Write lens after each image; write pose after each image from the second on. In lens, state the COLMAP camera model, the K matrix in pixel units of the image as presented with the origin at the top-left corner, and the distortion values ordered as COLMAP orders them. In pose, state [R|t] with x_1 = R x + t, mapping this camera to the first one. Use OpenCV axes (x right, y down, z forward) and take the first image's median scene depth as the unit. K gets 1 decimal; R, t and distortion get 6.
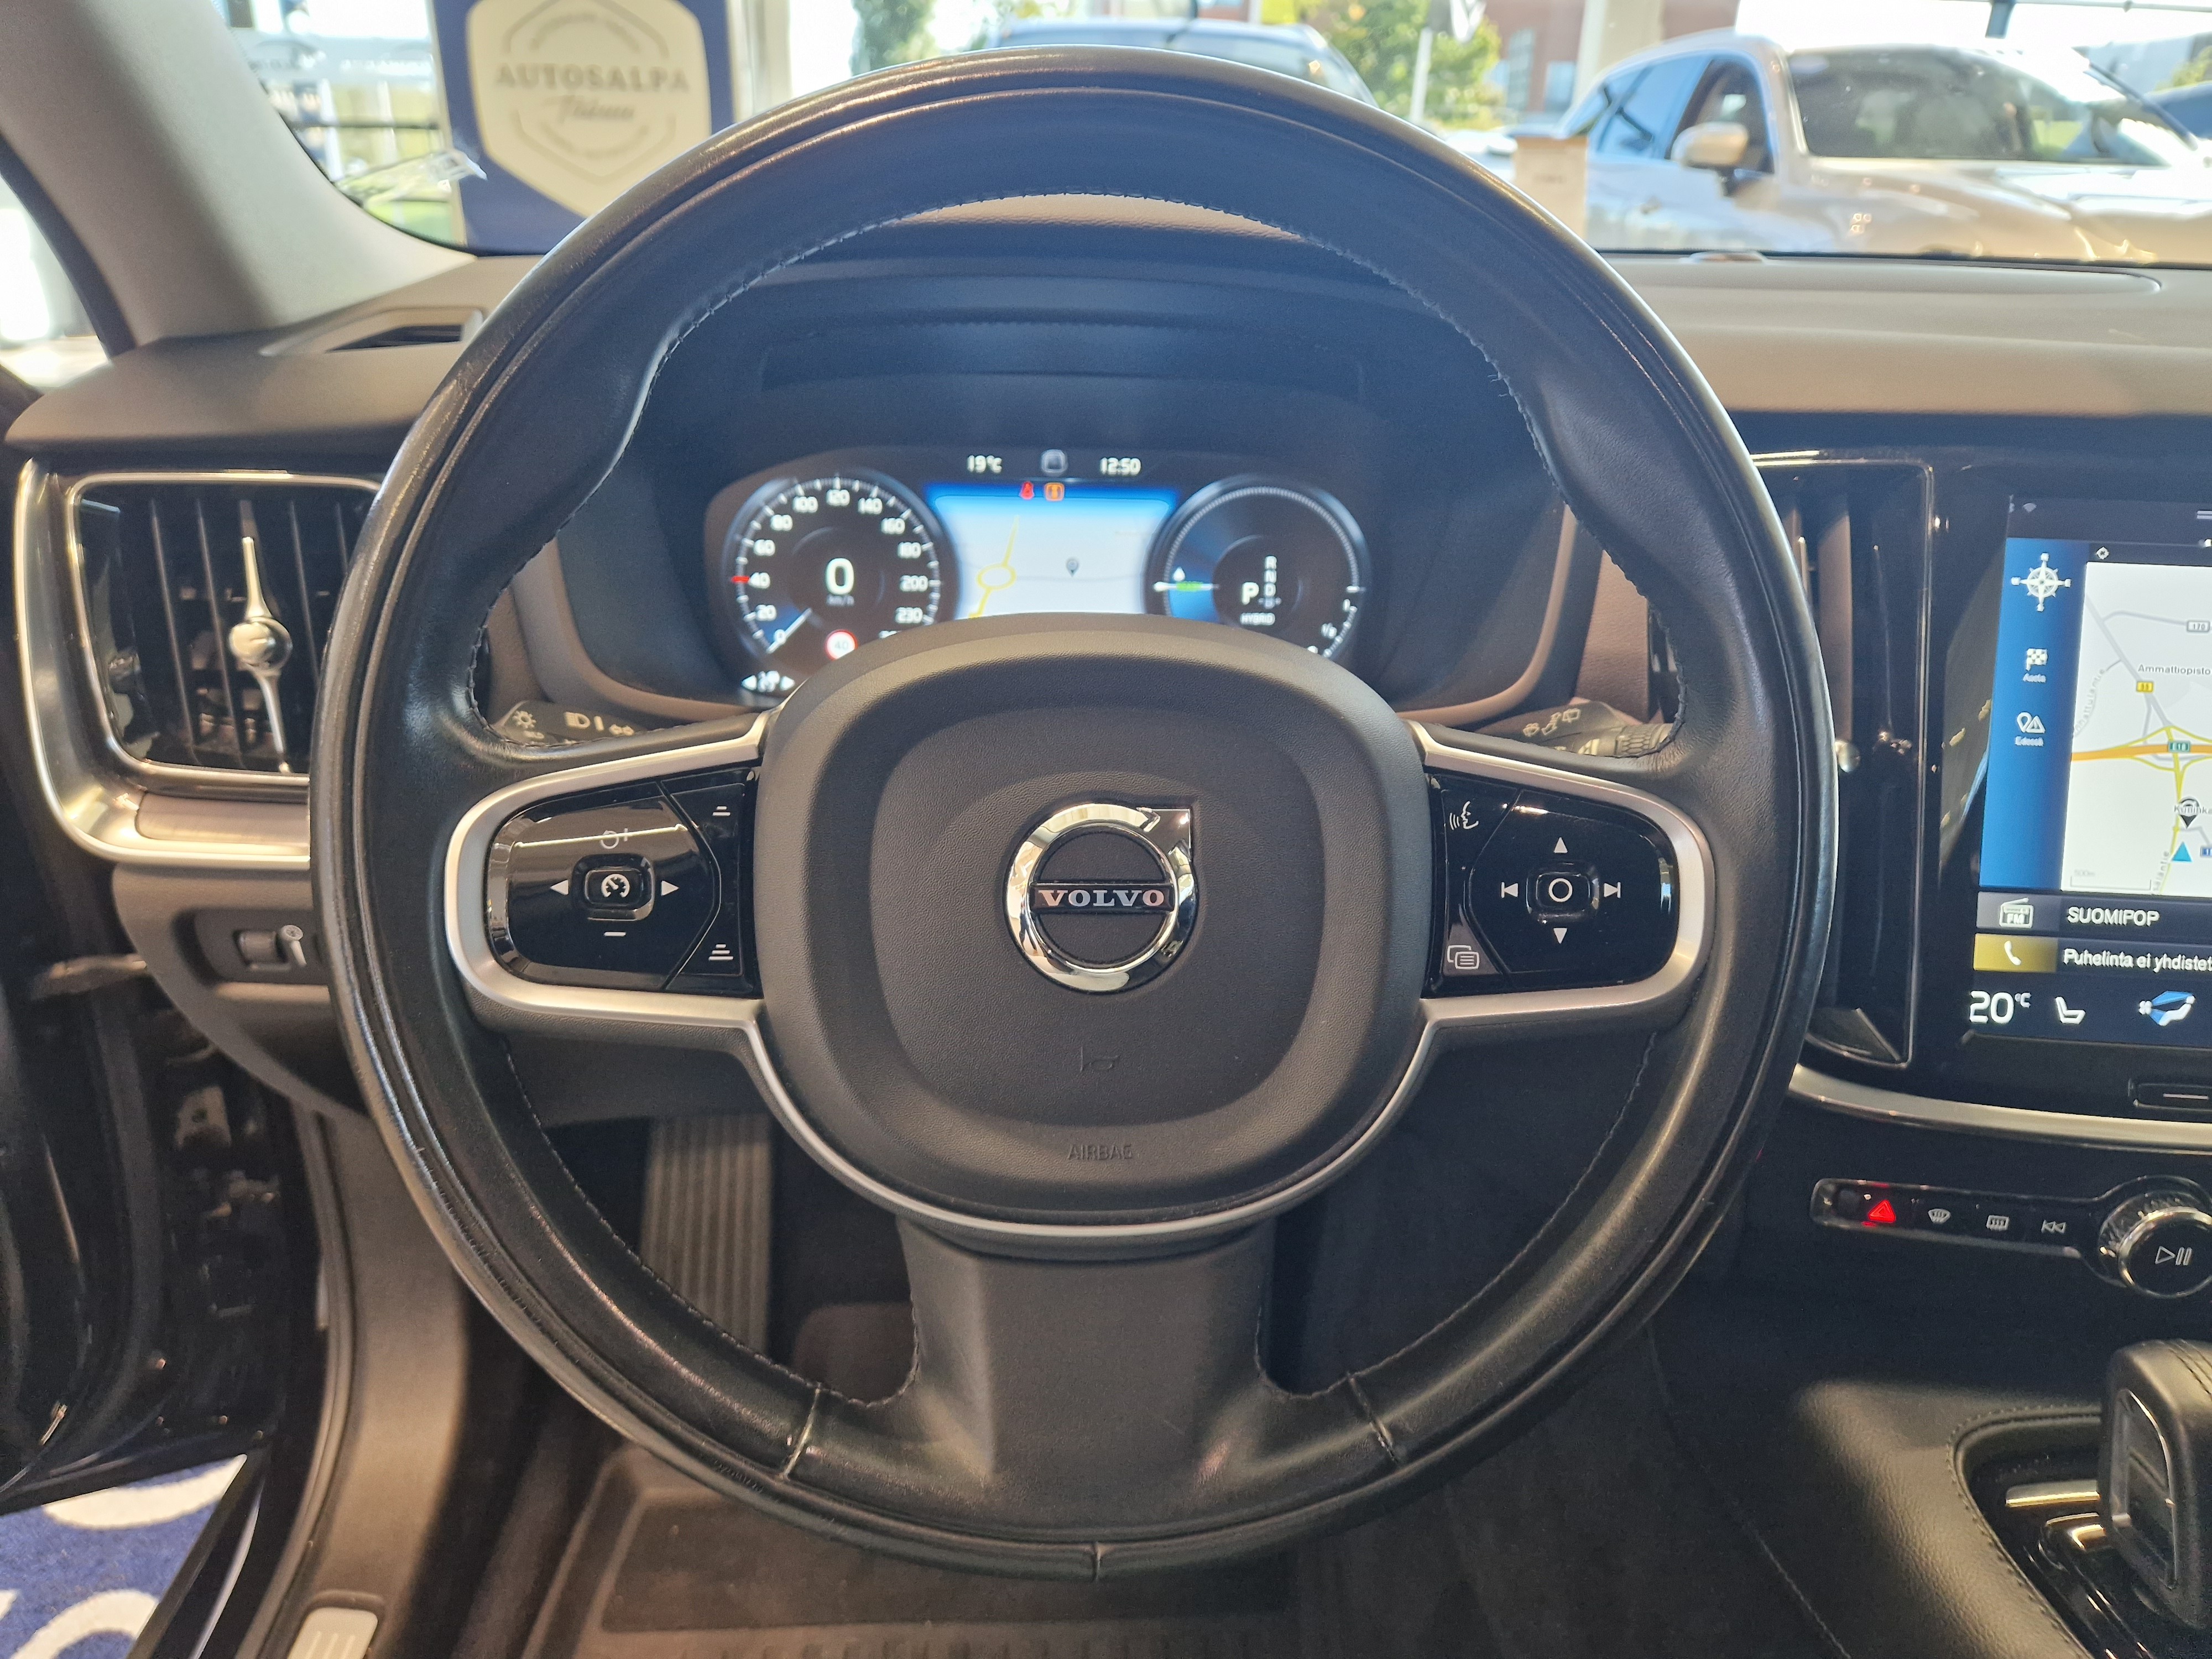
lens RADIAL K [[1471.5, 0, 1098.7], [0, 1471.5, 834.5], [0, 0, 1]] dist [0.014473, -0.019278]
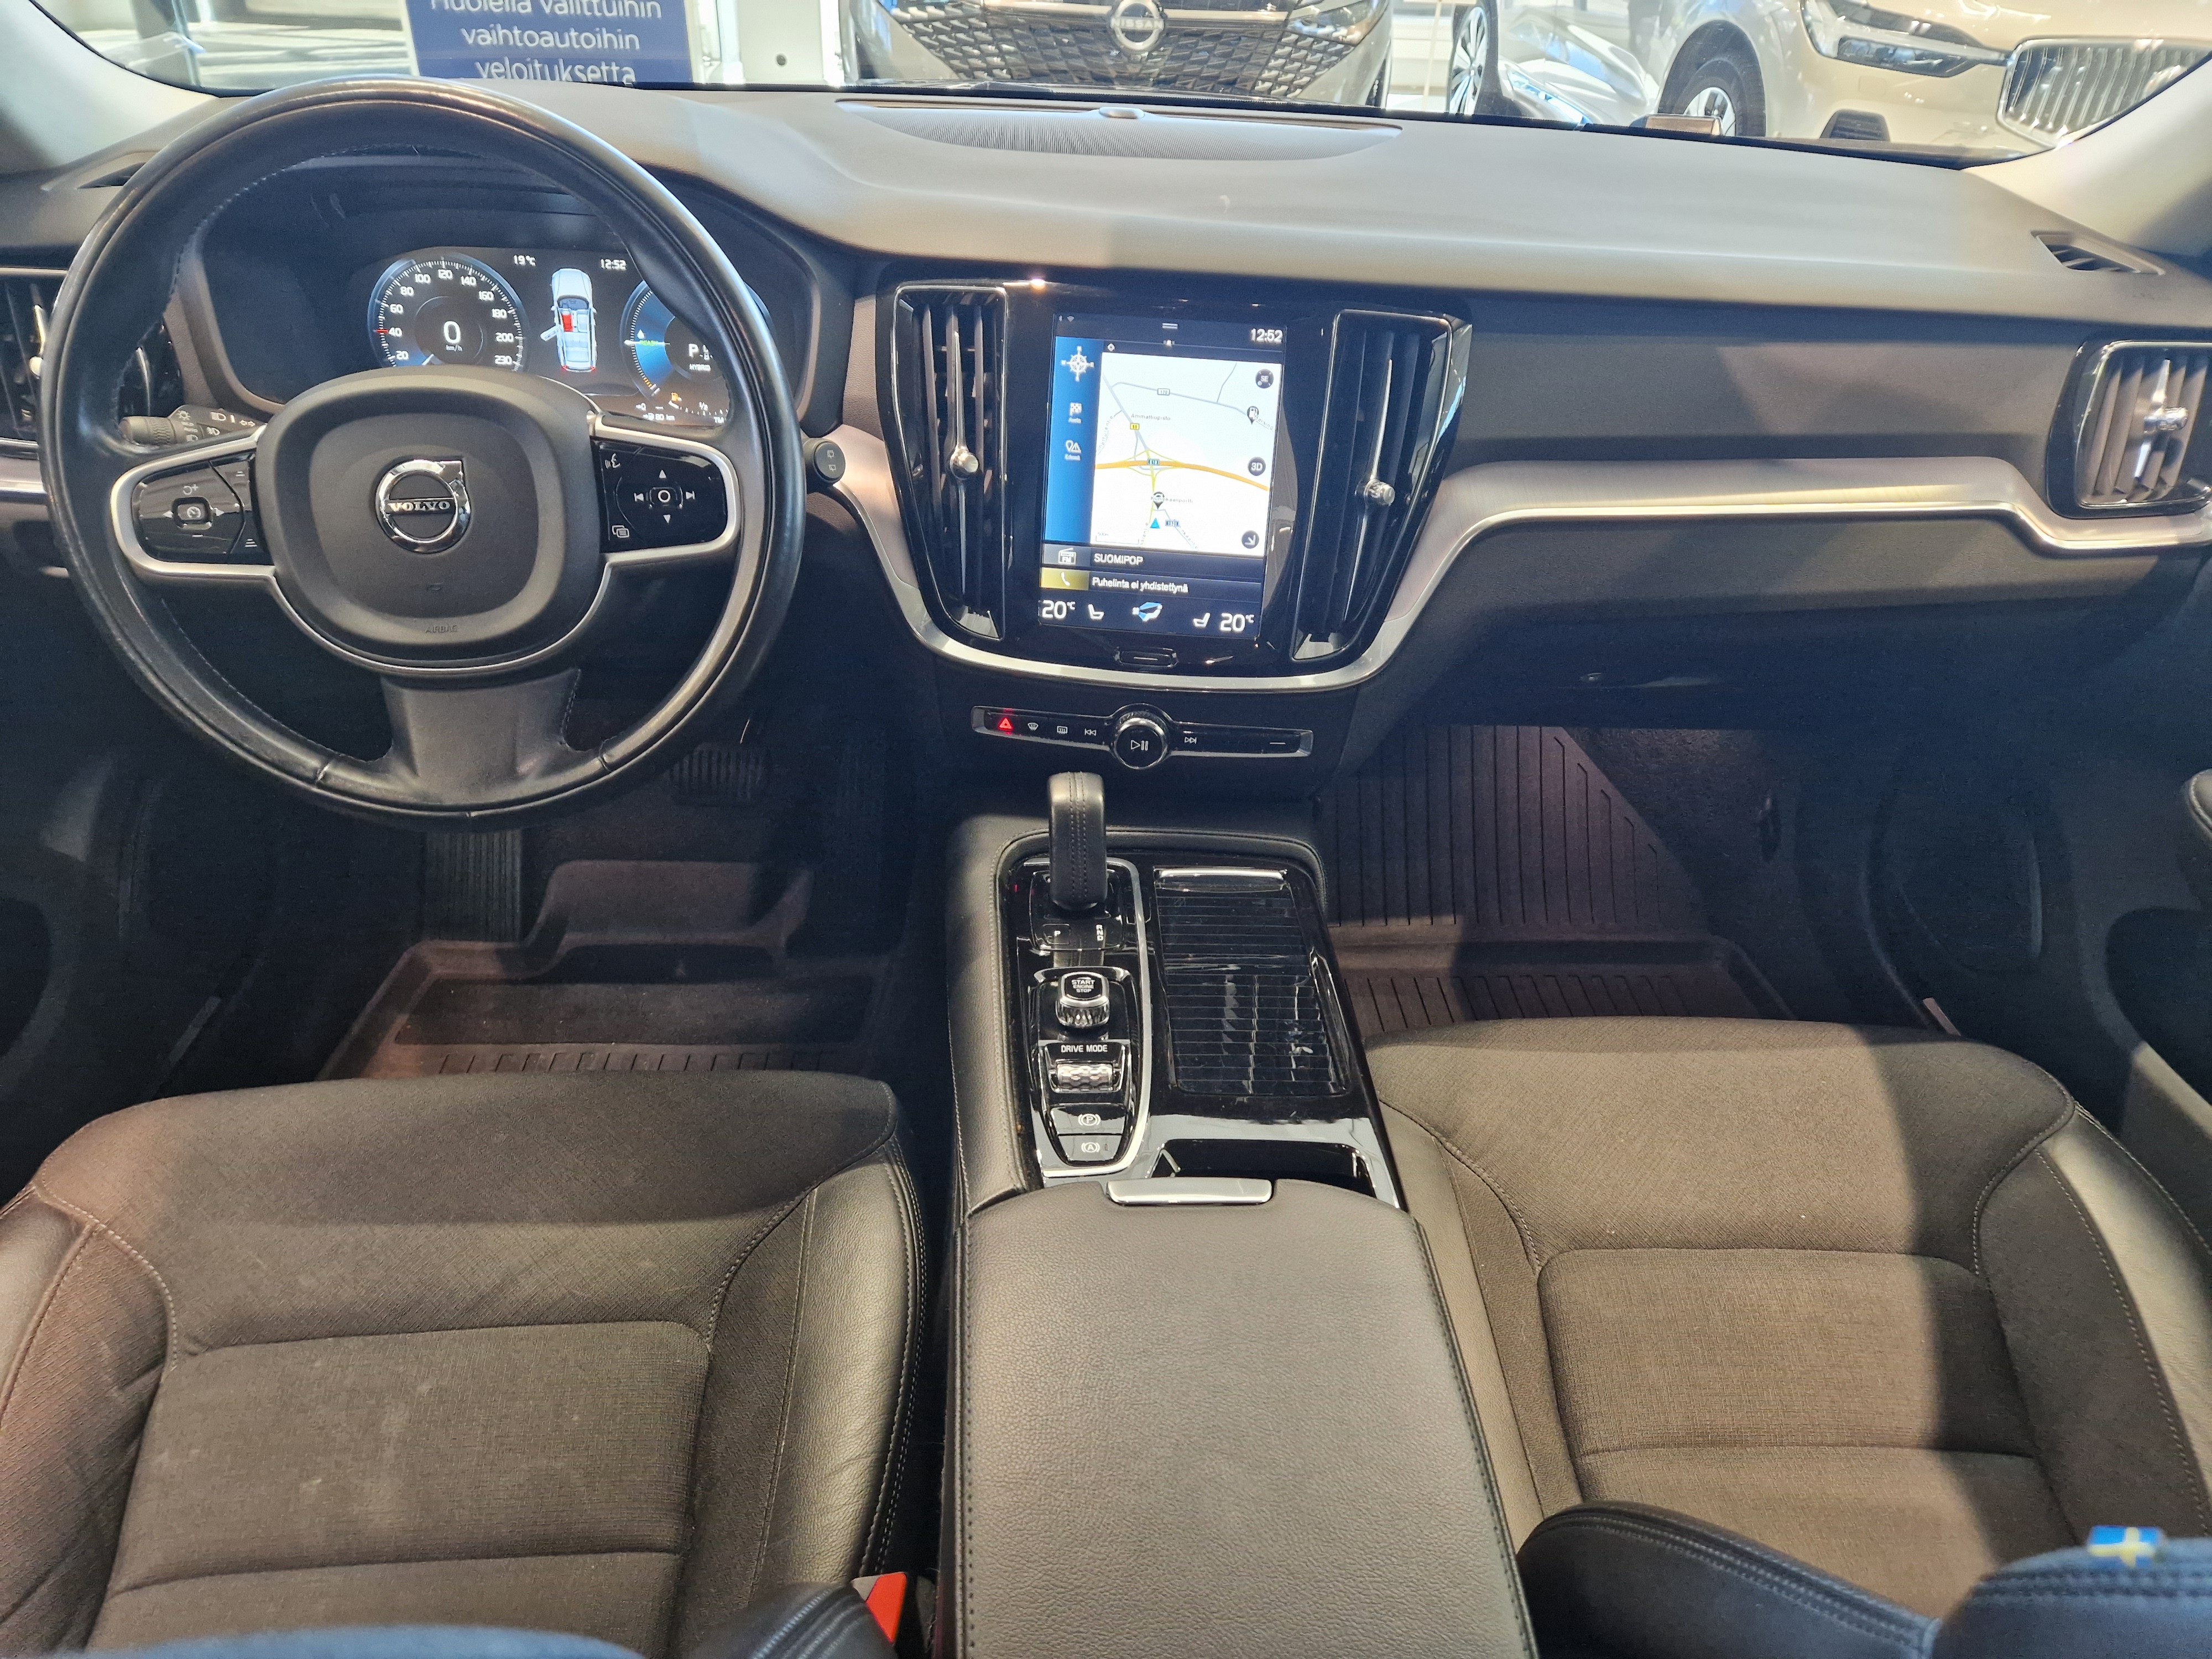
lens RADIAL K [[1471.5, 0, 1129.5], [0, 1471.5, 841.1], [0, 0, 1]] dist [0.014473, -0.019278]
pose [[0.999465, 0.015698, 0.028698, 0.654401], [-0.020982, 0.980718, 0.194300, 0.043534], [-0.025094, -0.194799, 0.980522, -0.823612]]
